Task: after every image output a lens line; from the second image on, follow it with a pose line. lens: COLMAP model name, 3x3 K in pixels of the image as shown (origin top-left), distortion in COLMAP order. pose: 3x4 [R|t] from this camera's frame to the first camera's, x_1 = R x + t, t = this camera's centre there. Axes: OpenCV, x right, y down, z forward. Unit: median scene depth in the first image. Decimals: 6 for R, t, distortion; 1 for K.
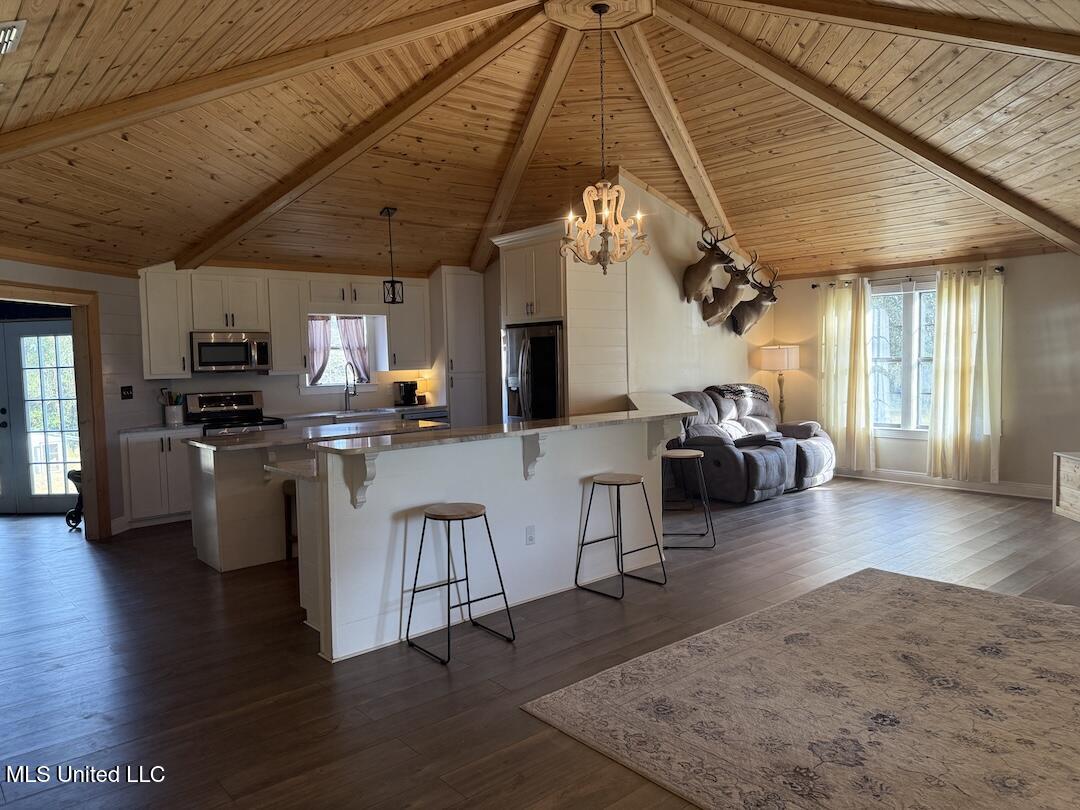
lens RADIAL K [[754.1, 0, 536.0], [0, 754.1, 403.3], [0, 0, 1]] dist [0.008543, -0.014460]
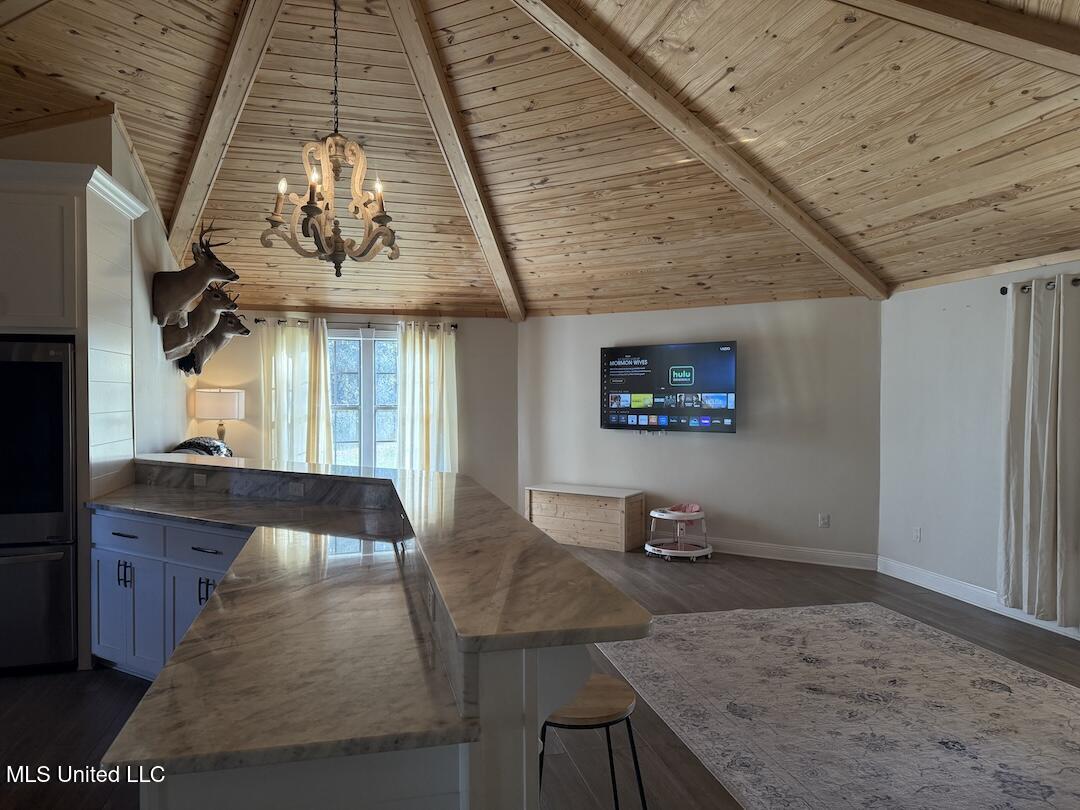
lens RADIAL K [[754.1, 0, 538.8], [0, 754.1, 411.2], [0, 0, 1]] dist [0.008543, -0.014460]
pose [[0.445190, 0.004806, 0.895423, -0.533397], [0.040441, 0.998857, -0.025468, -0.037666], [-0.894523, 0.047549, 0.444487, 0.710013]]
